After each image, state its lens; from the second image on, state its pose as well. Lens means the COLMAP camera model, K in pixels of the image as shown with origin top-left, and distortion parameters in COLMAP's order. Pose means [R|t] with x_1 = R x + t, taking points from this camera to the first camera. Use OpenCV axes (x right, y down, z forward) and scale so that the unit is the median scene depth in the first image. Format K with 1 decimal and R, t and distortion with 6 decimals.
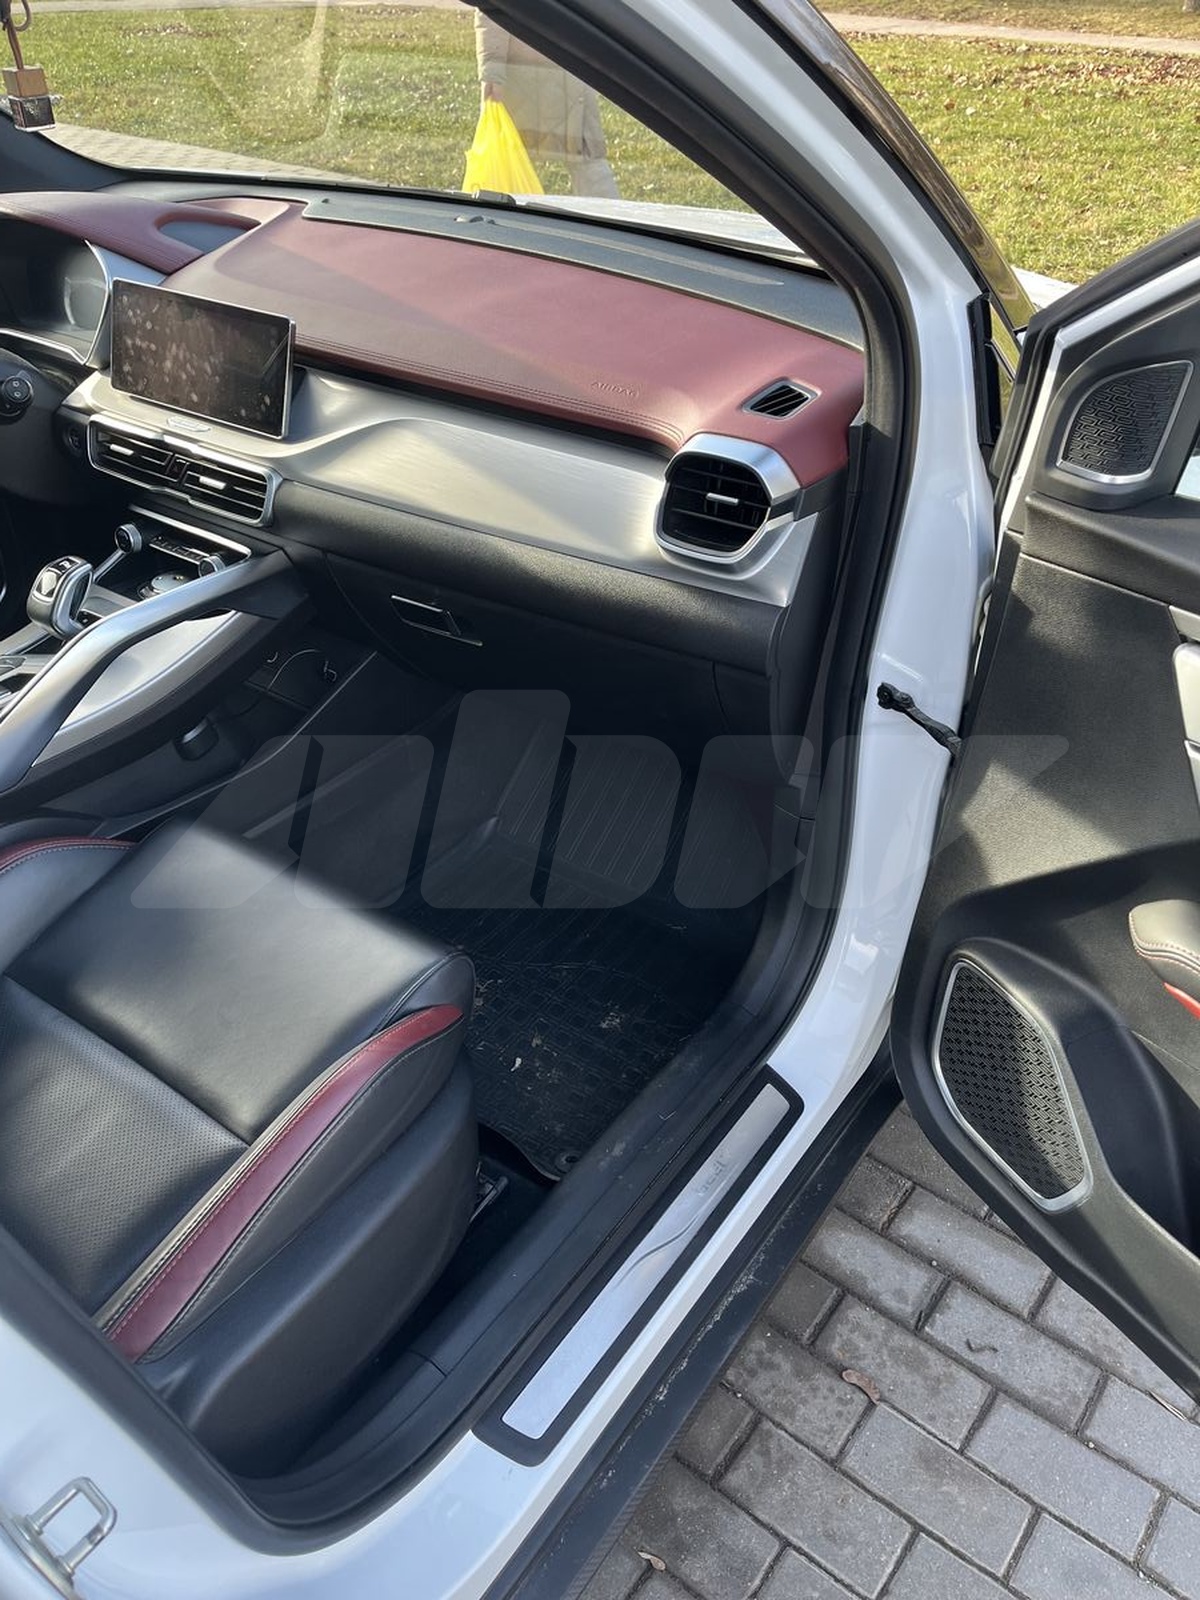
lens RADIAL K [[1206.9, 0, 600.0], [0, 1206.9, 800.0], [0, 0, 1]] dist [0.077537, -0.113230]
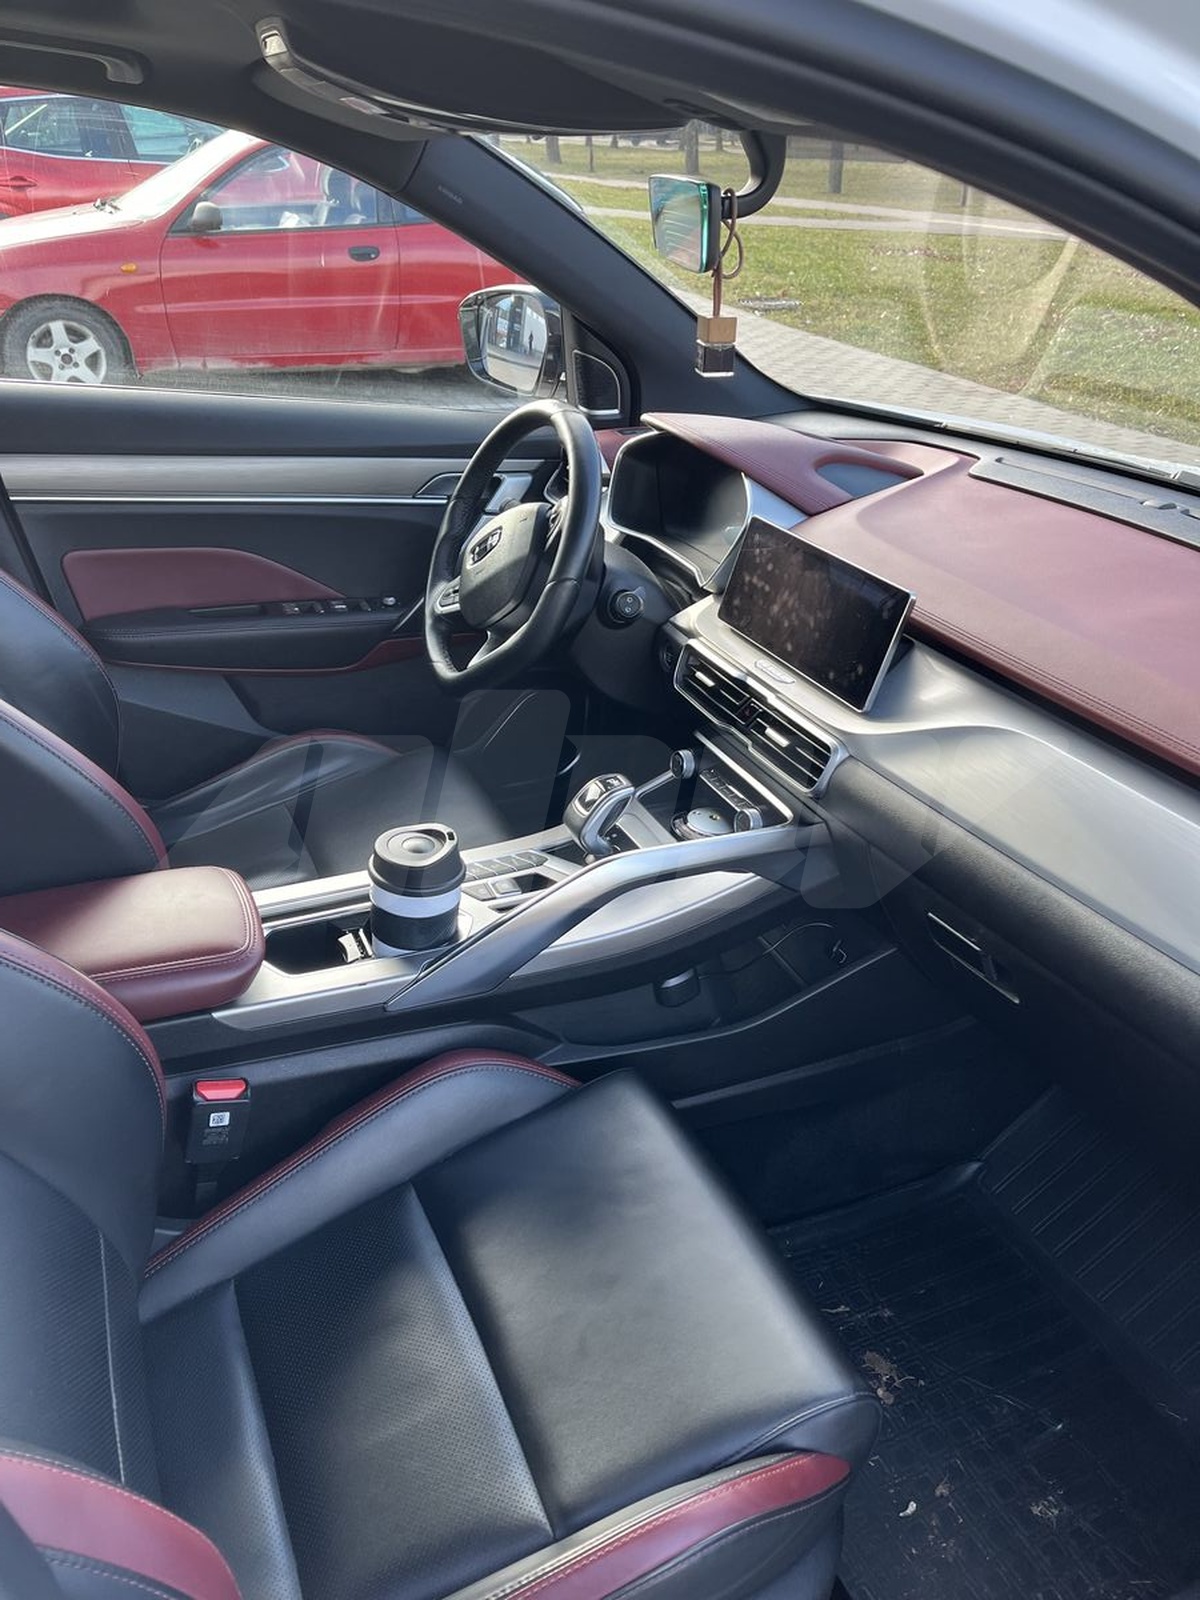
lens RADIAL K [[1205.7, 0, 591.2], [0, 1205.7, 809.6], [0, 0, 1]] dist [0.078656, -0.104443]
pose [[0.861117, 0.266489, -0.432968, -0.023782], [-0.322661, 0.944589, -0.060341, -0.101816], [0.392897, 0.191663, 0.899387, 0.116085]]
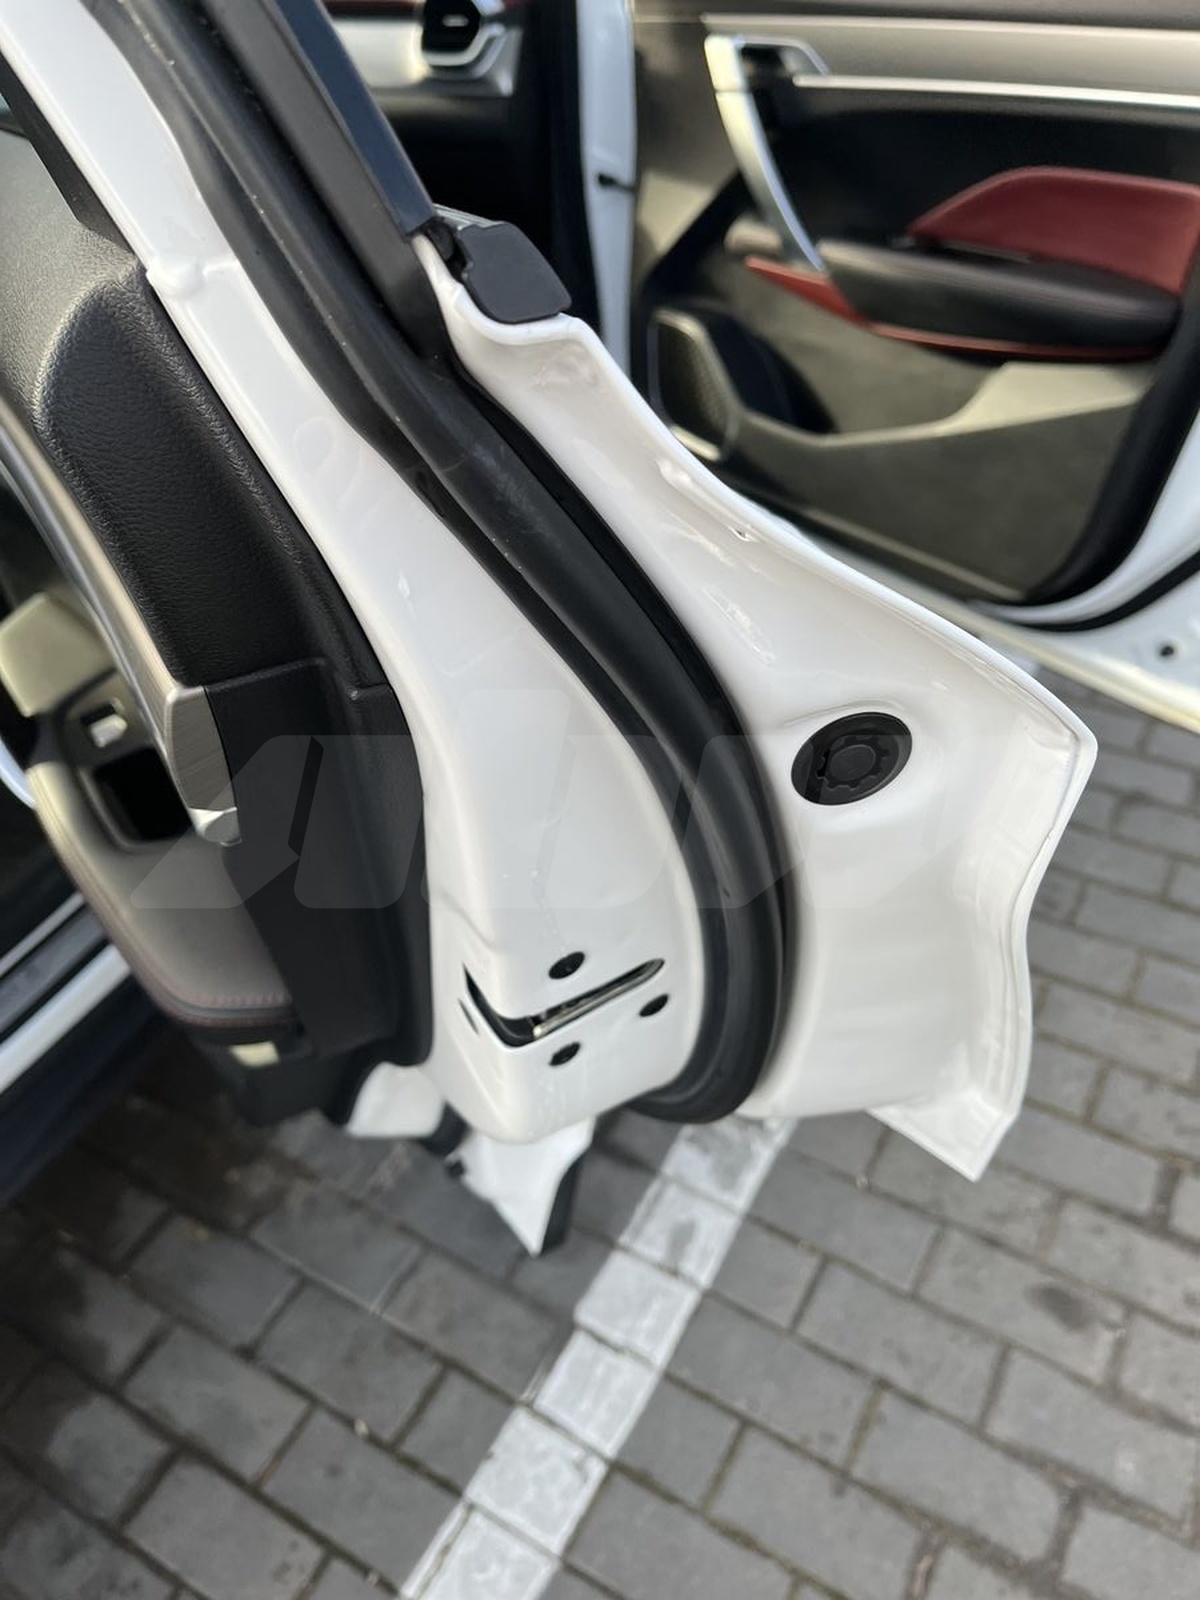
lens RADIAL K [[1217.2, 0, 594.4], [0, 1217.2, 792.8], [0, 0, 1]] dist [0.057675, -0.096393]
pose [[0.987867, -0.150087, 0.039914, 0.050959], [0.145200, 0.983760, 0.105513, 0.442393], [-0.055102, -0.098437, 0.993617, -0.504129]]
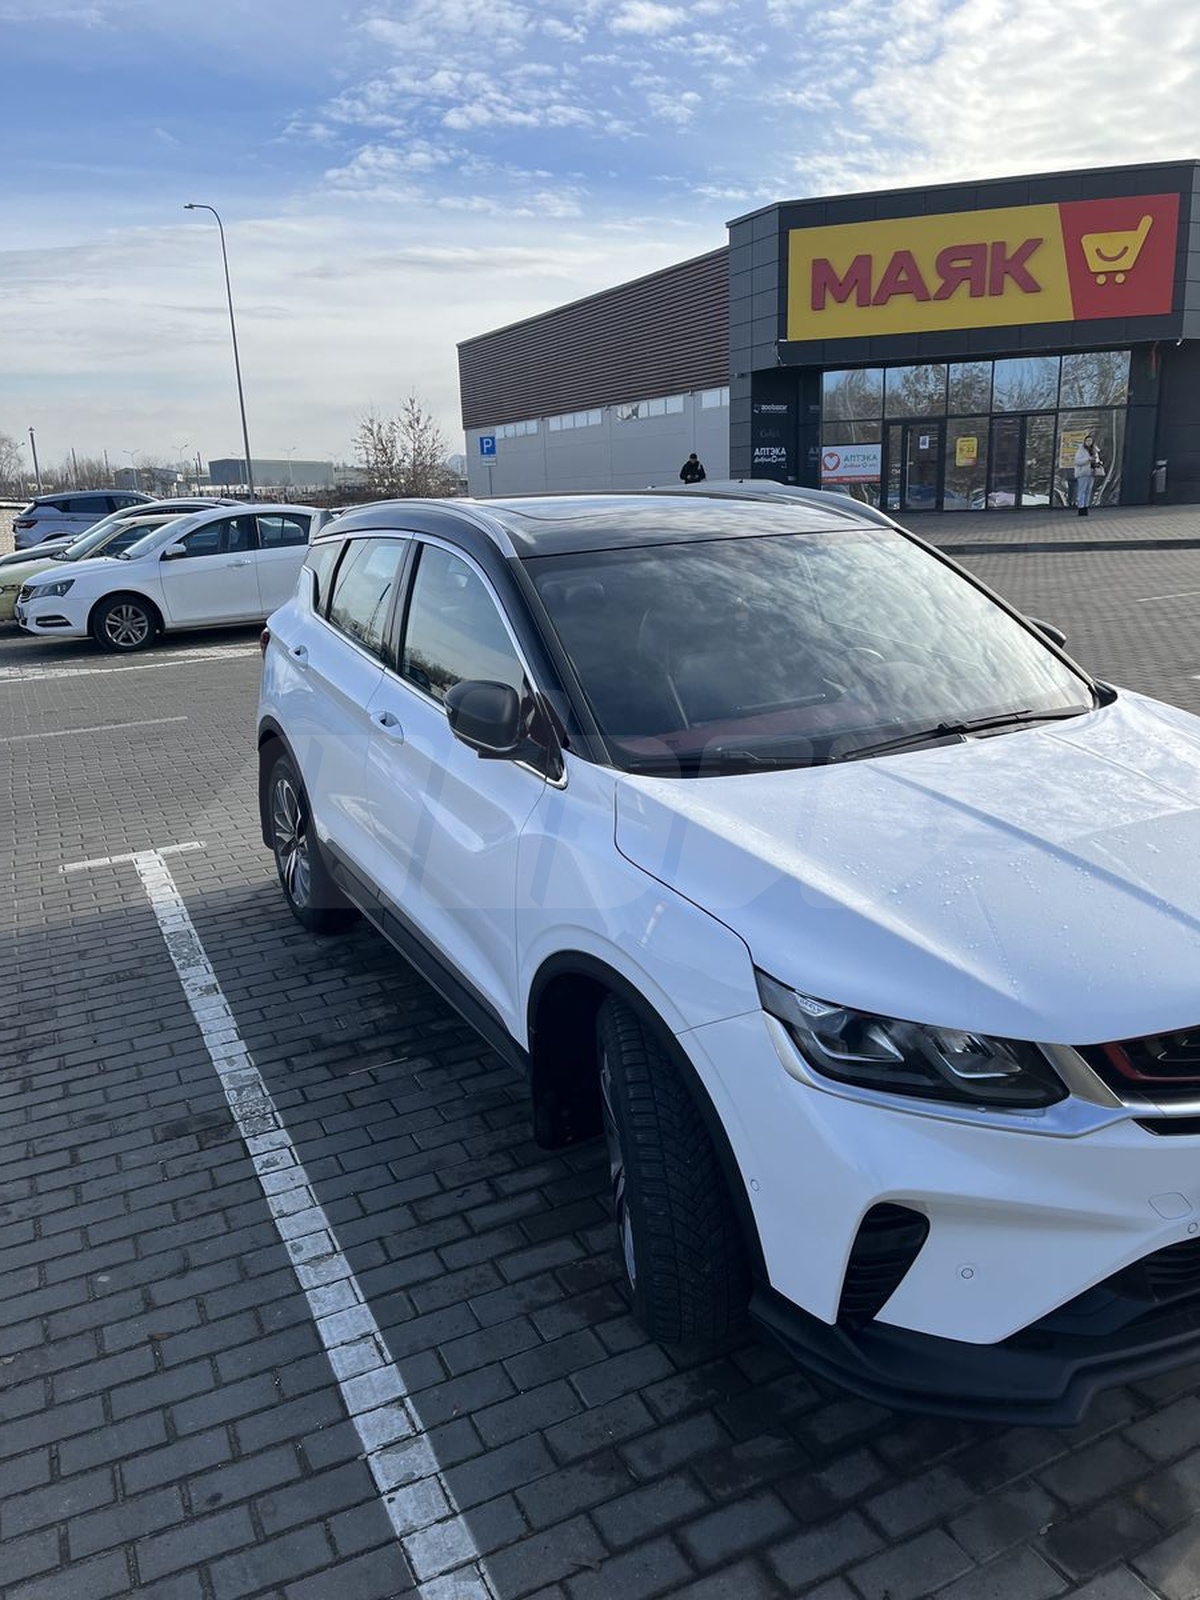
lens RADIAL K [[1271.6, 0, 600.0], [0, 1271.6, 800.0], [0, 0, 1]] dist [0.090911, -0.147458]
pose [[-0.448197, 0.259816, -0.855345, 2.047870], [-0.471551, 0.744166, 0.473135, -1.261295], [0.759446, 0.615397, -0.211016, 1.352625]]
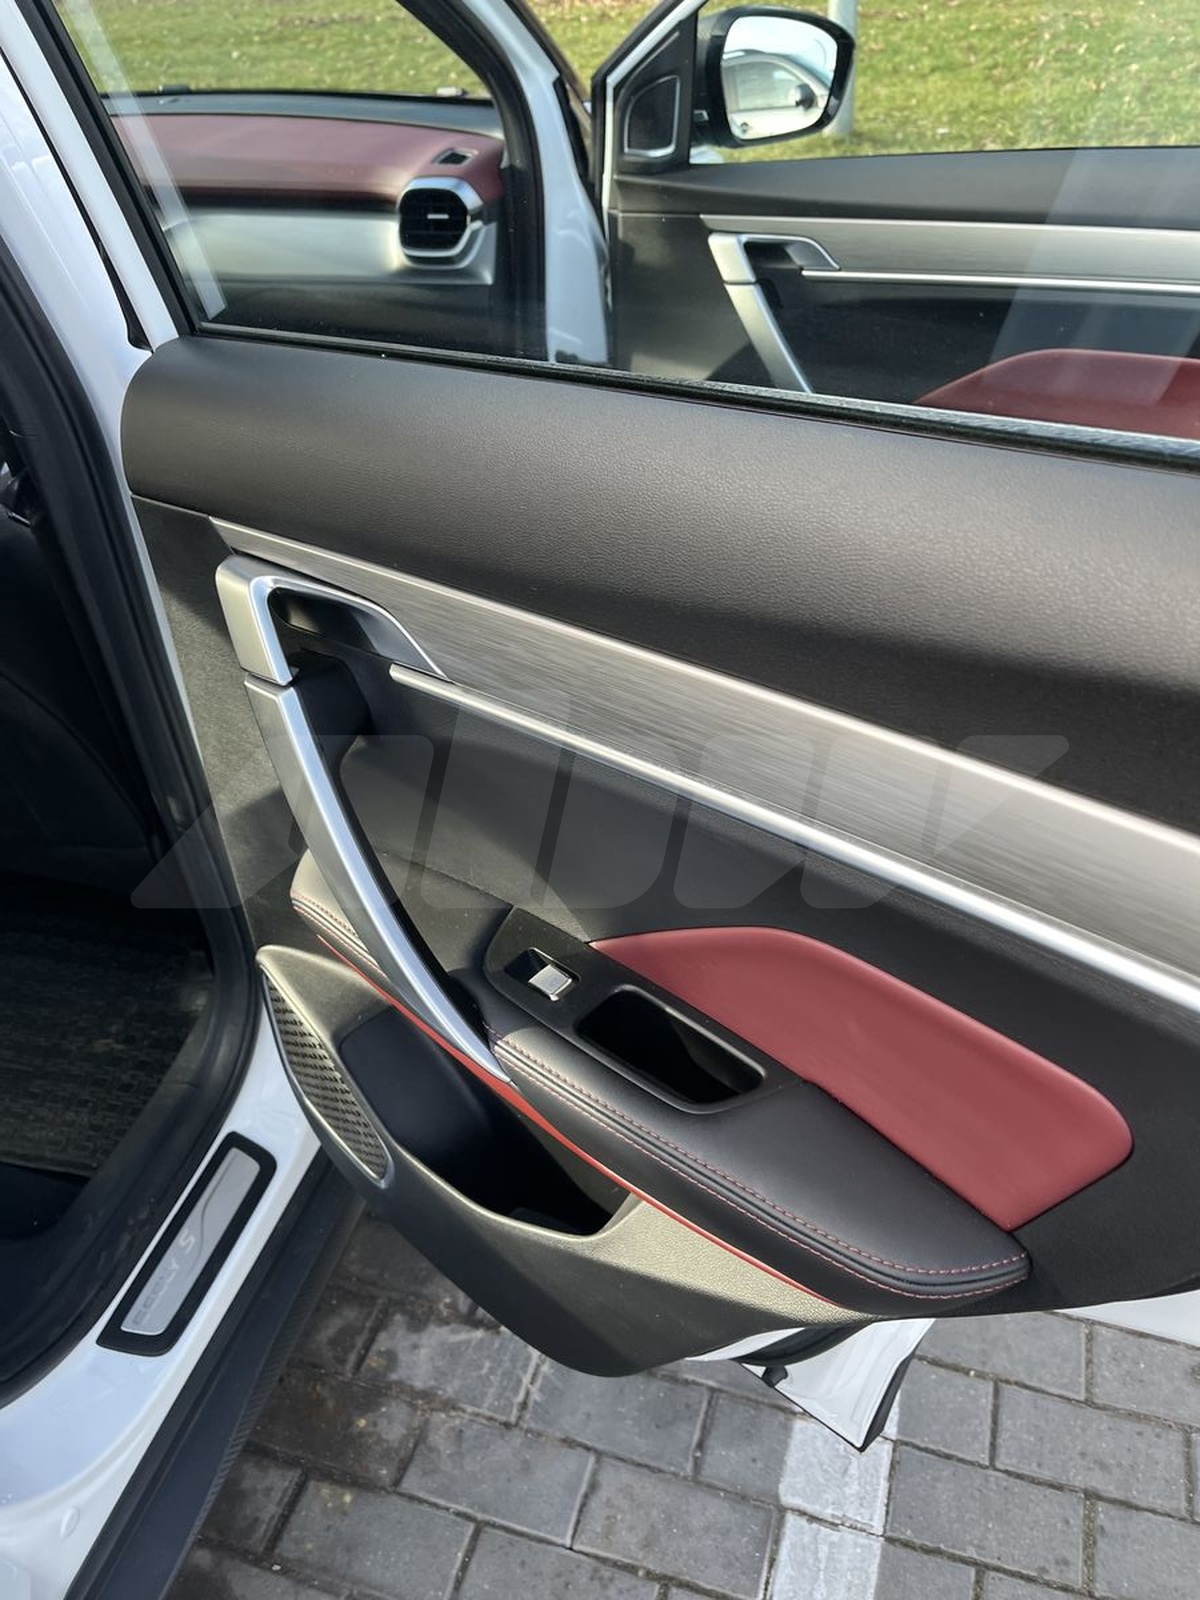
lens RADIAL K [[1205.0, 0, 613.3], [0, 1205.0, 776.9], [0, 0, 1]] dist [0.082662, -0.126222]
pose [[0.932431, -0.245568, 0.265083, -0.221499], [0.242268, 0.969137, 0.045610, 0.342681], [-0.268102, 0.021693, 0.963146, -0.452348]]
